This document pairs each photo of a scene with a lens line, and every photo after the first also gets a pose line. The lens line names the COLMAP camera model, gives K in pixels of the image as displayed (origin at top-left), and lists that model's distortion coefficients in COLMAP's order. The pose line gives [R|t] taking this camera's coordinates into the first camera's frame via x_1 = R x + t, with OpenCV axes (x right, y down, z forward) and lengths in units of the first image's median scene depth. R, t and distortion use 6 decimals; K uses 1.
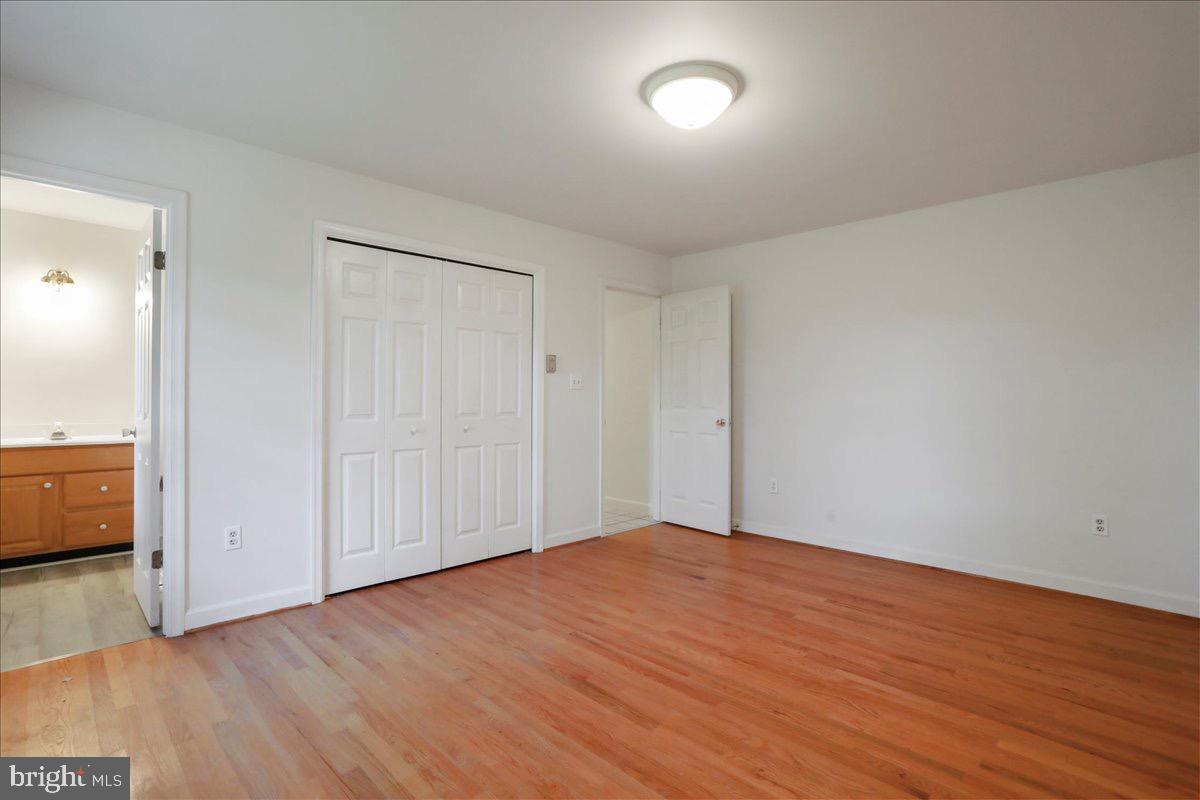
lens RADIAL K [[592.1, 0, 602.0], [0, 592.1, 391.7], [0, 0, 1]] dist [-0.010673, 0.009115]
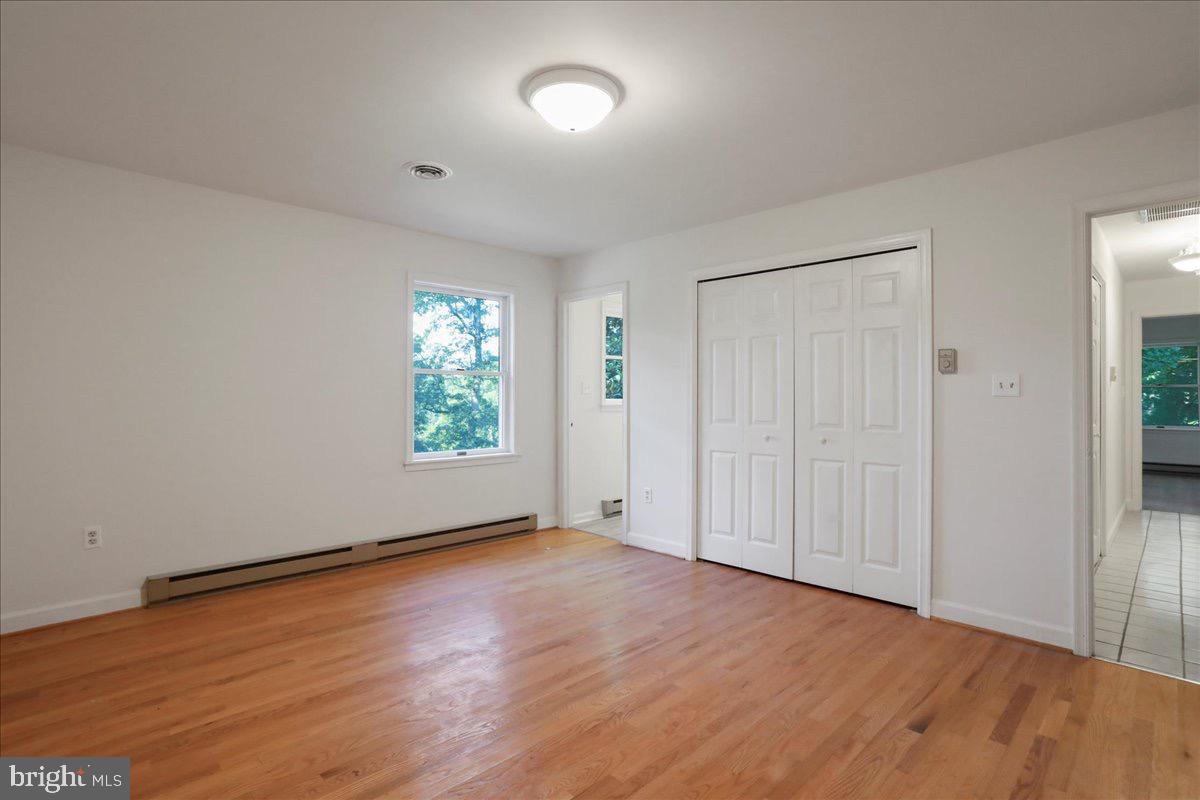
lens RADIAL K [[592.1, 0, 600.6], [0, 592.1, 403.2], [0, 0, 1]] dist [-0.010673, 0.009115]
pose [[-0.010004, -0.002247, -0.999947, 0.809674], [-0.000630, 0.999997, -0.002240, 0.007886], [0.999950, 0.000608, -0.010005, 0.772745]]
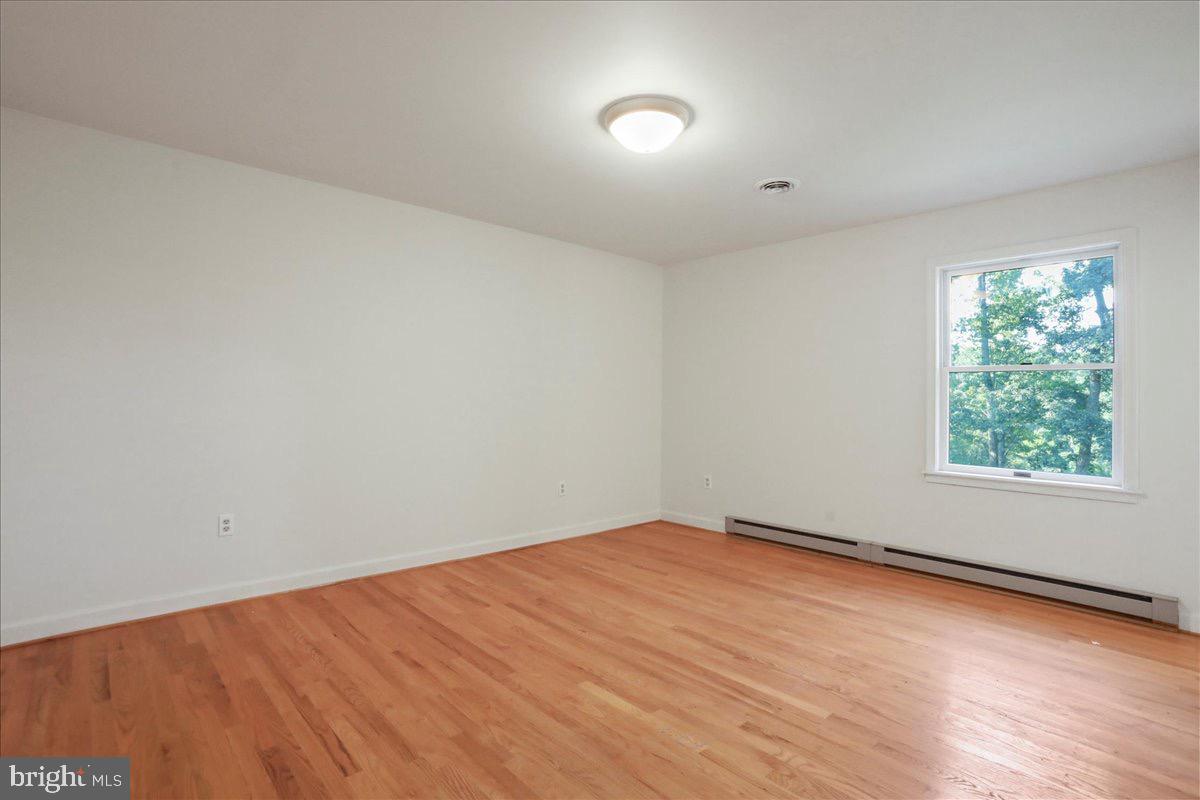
lens RADIAL K [[592.1, 0, 599.4], [0, 592.1, 398.7], [0, 0, 1]] dist [-0.010673, 0.009115]
pose [[-0.998111, -0.018056, 0.058729, 0.123128], [-0.018417, 0.999815, -0.005617, 0.008175], [-0.058617, -0.006688, -0.998258, 1.513432]]
